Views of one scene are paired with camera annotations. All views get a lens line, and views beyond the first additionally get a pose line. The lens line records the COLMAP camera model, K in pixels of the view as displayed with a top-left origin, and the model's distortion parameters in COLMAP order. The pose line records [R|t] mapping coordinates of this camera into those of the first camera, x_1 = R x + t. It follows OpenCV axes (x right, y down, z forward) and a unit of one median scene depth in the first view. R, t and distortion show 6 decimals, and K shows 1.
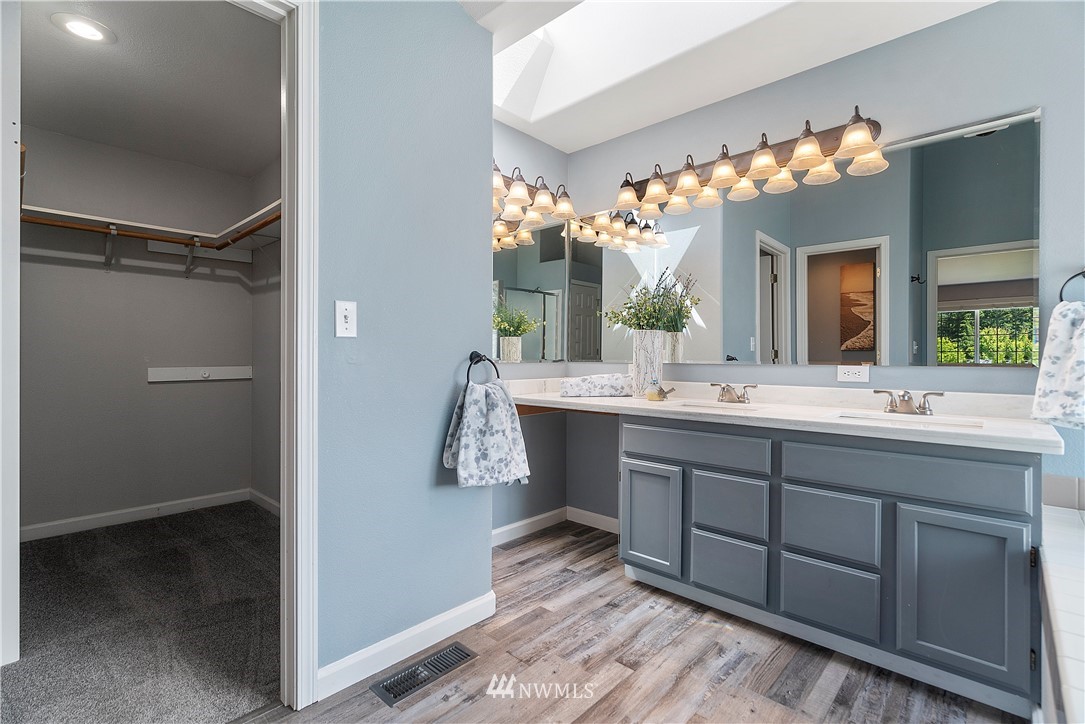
lens RADIAL K [[505.5, 0, 542.5], [0, 505.5, 362.0], [0, 0, 1]] dist [-0.003578, 0.001141]
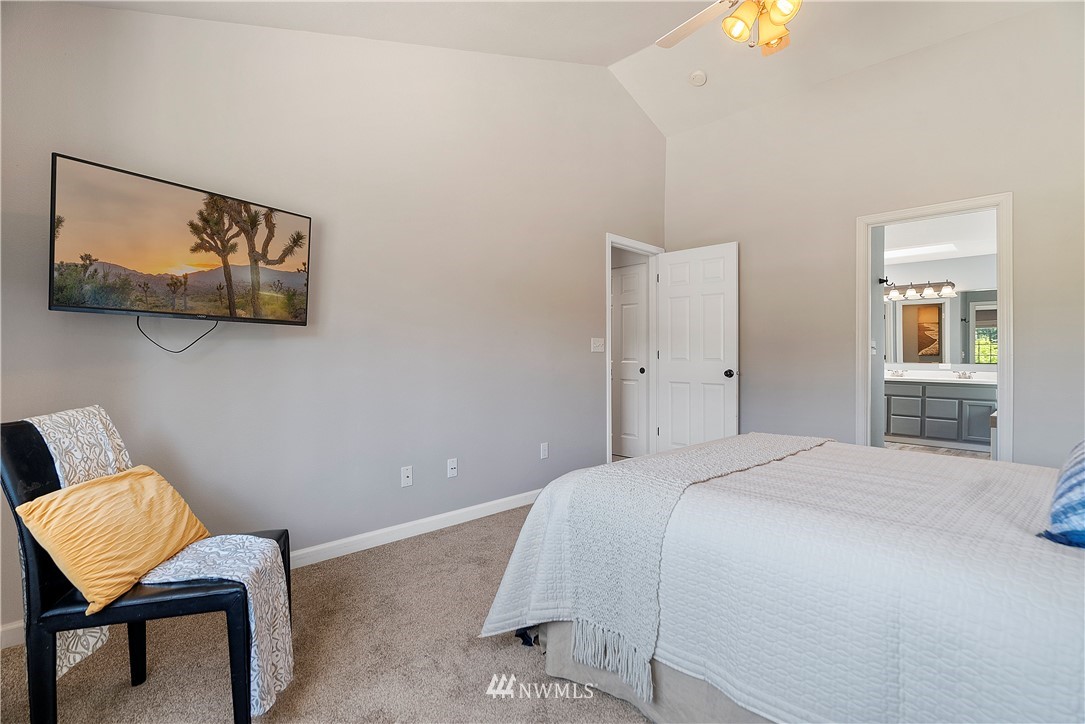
lens RADIAL K [[505.5, 0, 542.5], [0, 505.5, 362.0], [0, 0, 1]] dist [-0.003578, 0.001141]
pose [[0.998905, 0.000642, -0.046773, -0.687601], [-0.000583, 0.999999, 0.001278, -0.001183], [0.046774, -0.001249, 0.998905, -0.886632]]
